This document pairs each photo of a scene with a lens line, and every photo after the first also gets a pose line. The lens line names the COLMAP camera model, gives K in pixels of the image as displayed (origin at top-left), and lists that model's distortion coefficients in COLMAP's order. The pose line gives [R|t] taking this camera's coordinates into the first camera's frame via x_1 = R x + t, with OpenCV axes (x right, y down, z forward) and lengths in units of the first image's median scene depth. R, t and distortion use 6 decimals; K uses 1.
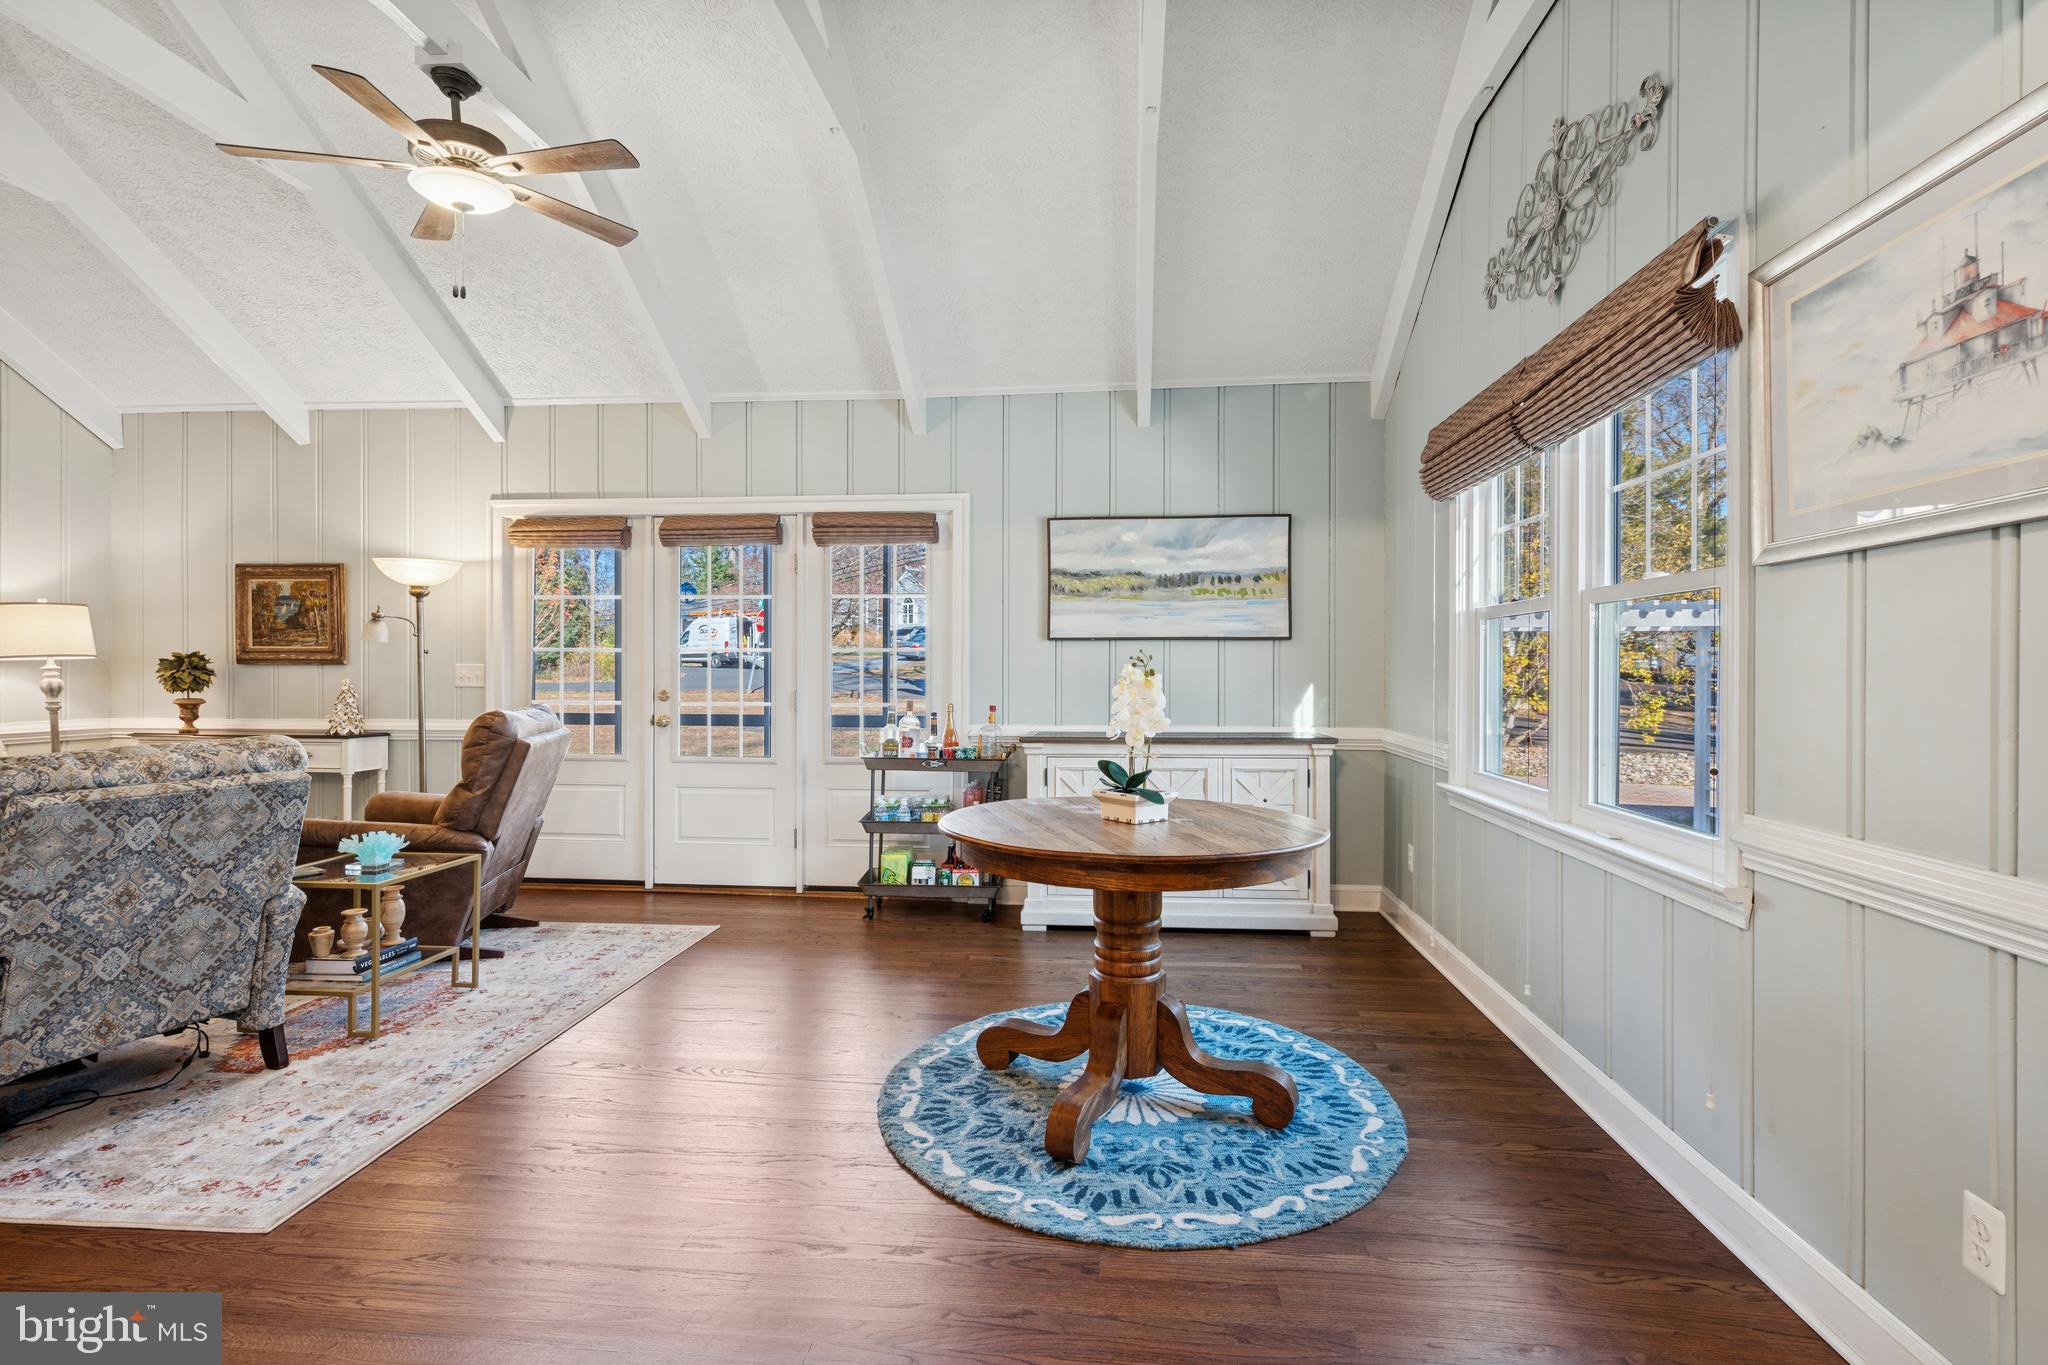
lens RADIAL K [[924.0, 0, 1036.1], [0, 924.0, 677.8], [0, 0, 1]] dist [-0.003776, 0.001811]
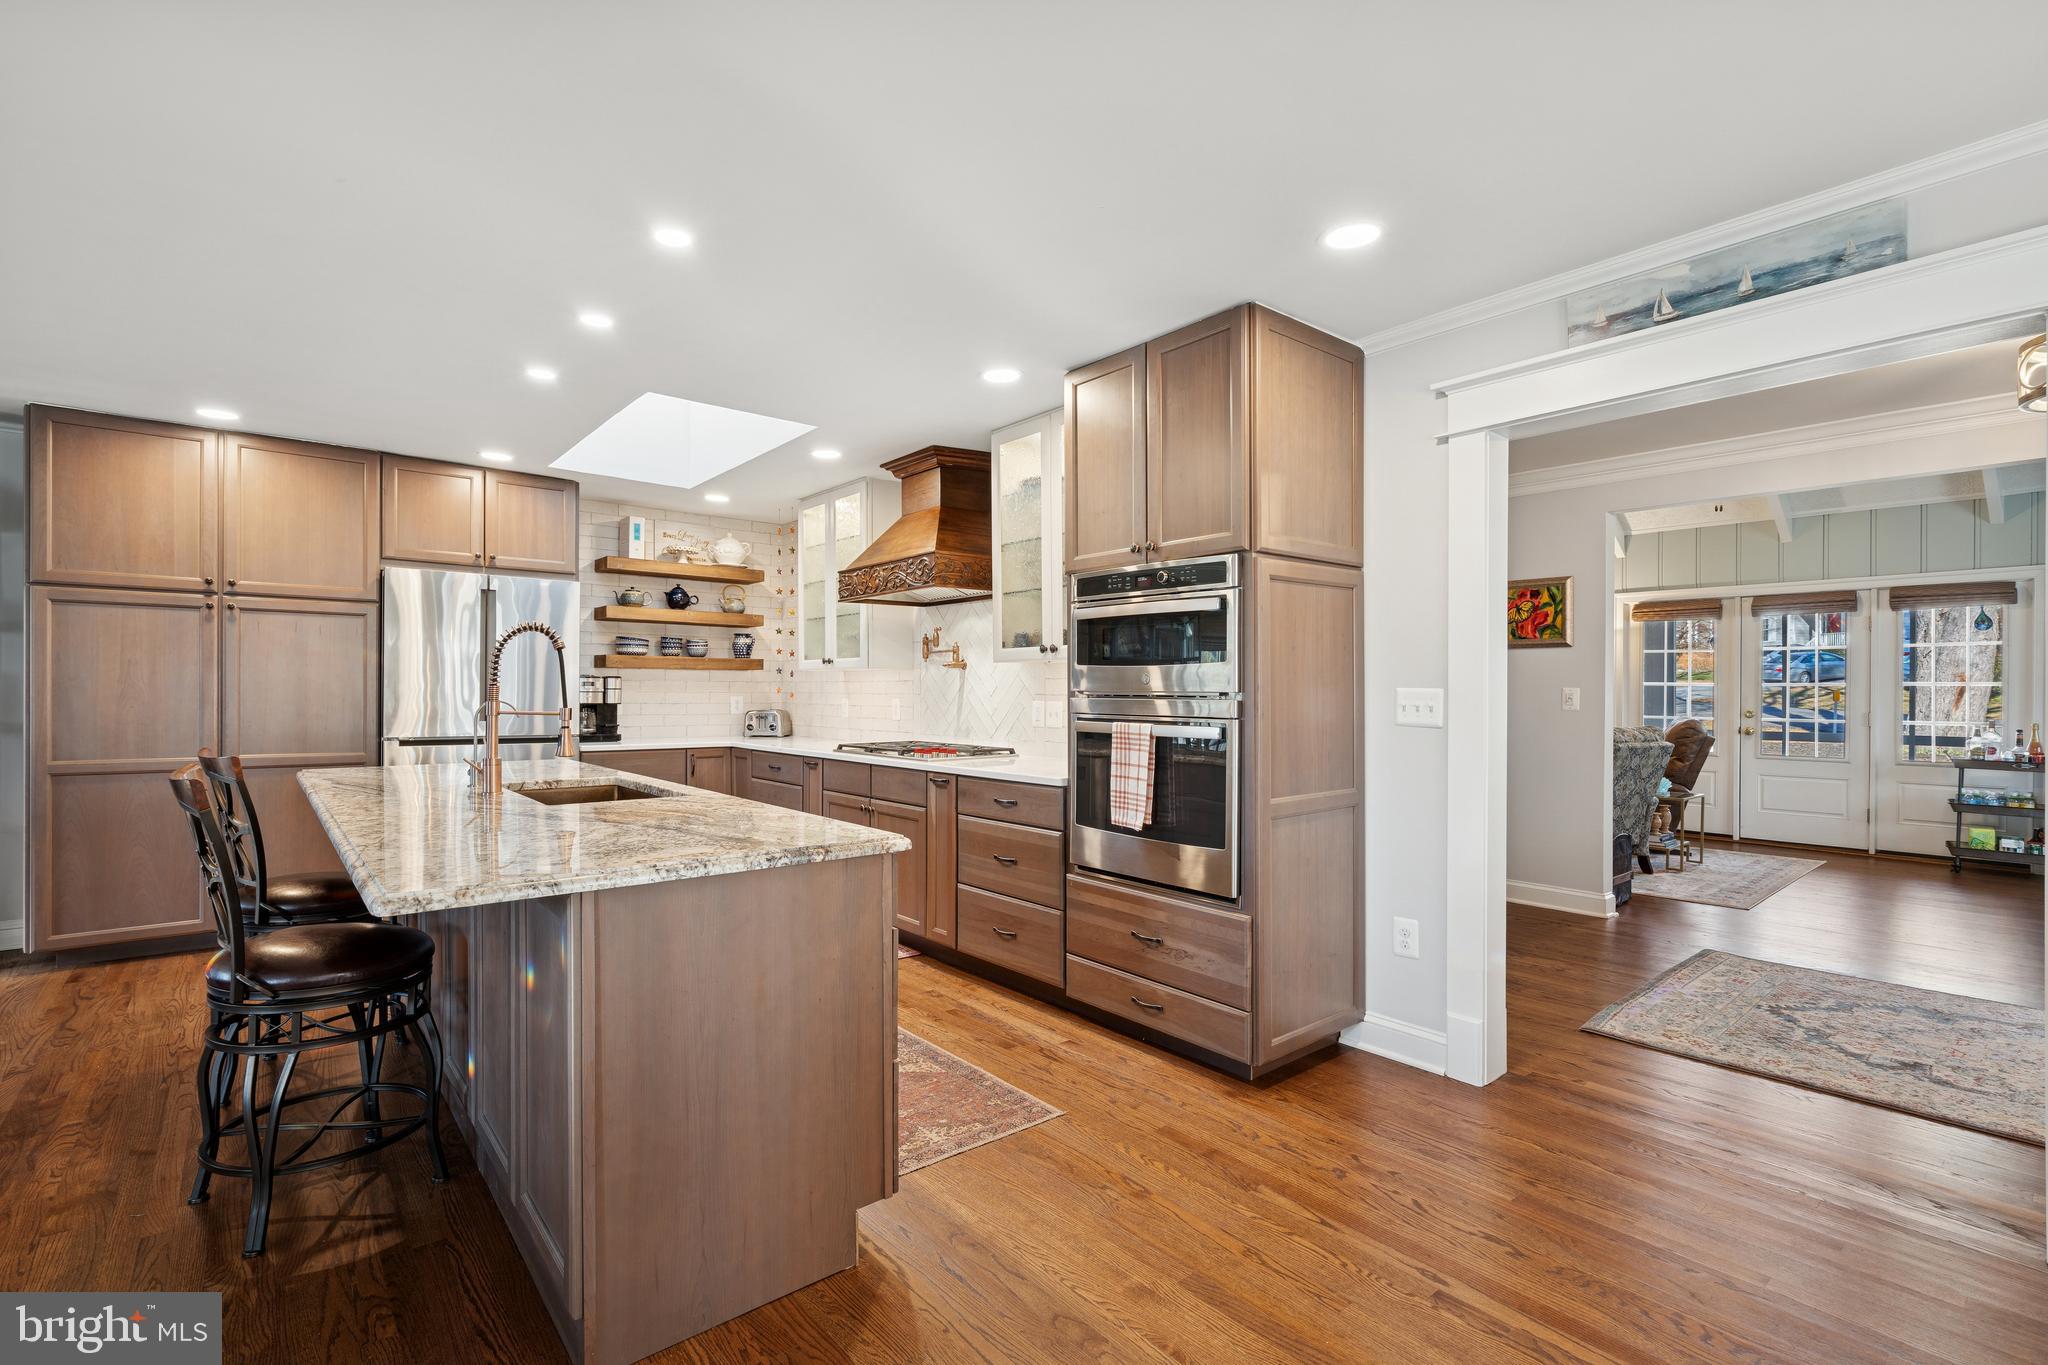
lens RADIAL K [[924.0, 0, 1021.7], [0, 924.0, 700.0], [0, 0, 1]] dist [-0.003776, 0.001811]
pose [[0.700787, 0.007308, -0.713333, -0.176487], [-0.009758, 0.999952, 0.000658, 0.007206], [0.713304, 0.006500, 0.700825, -1.030890]]
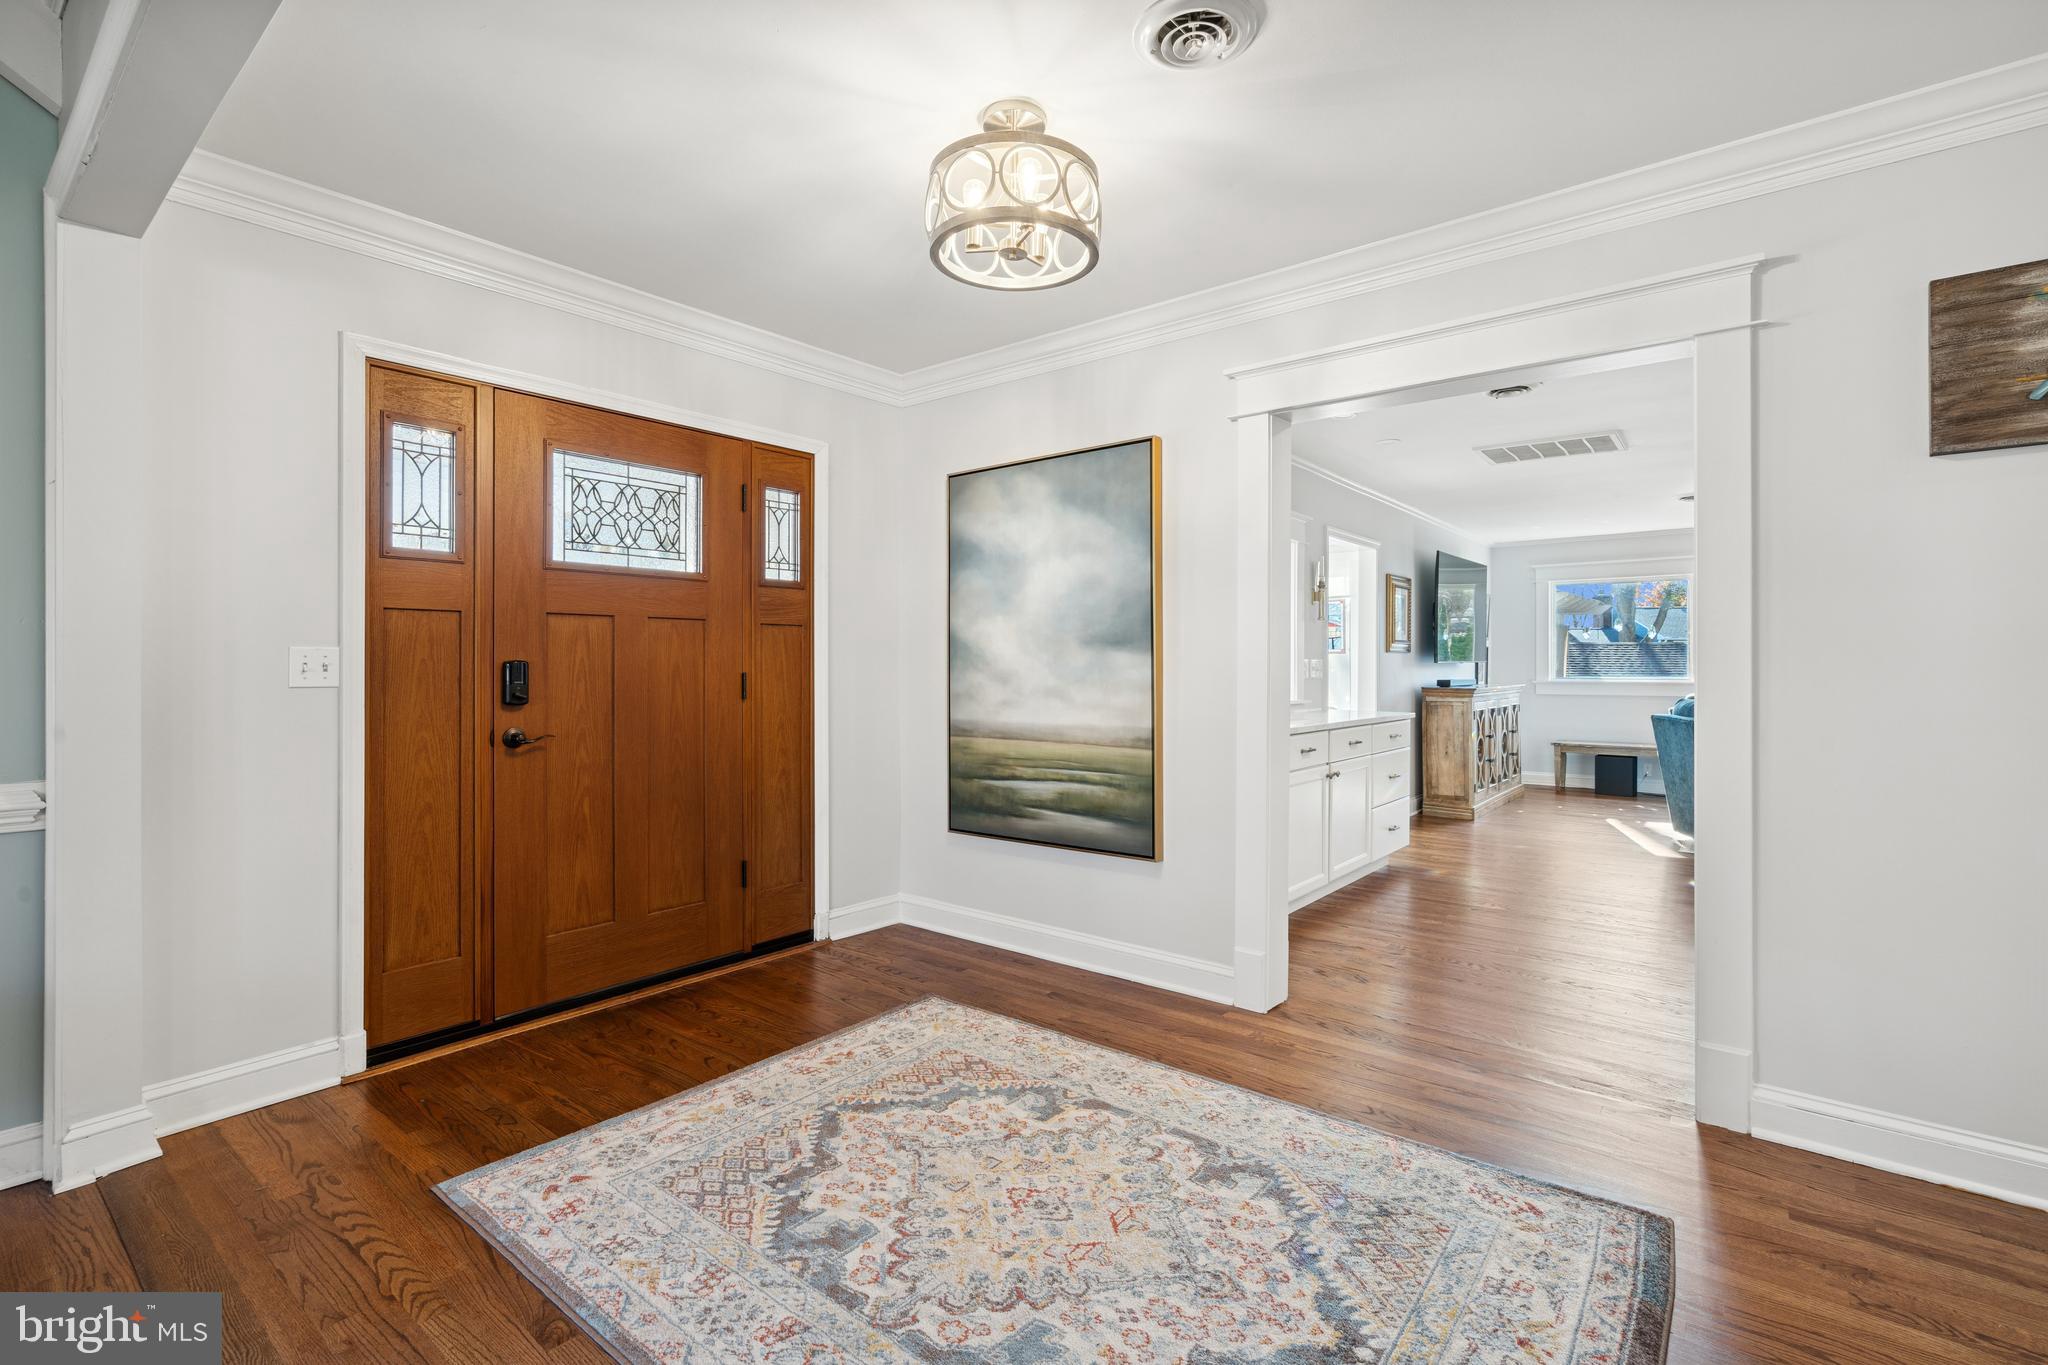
lens RADIAL K [[924.0, 0, 1028.2], [0, 924.0, 673.5], [0, 0, 1]] dist [-0.003776, 0.001811]
pose [[-0.828493, -0.004013, 0.559985, -0.378630], [0.004002, 0.999906, 0.013086, 0.005299], [-0.559985, 0.013083, -0.828399, 0.318335]]
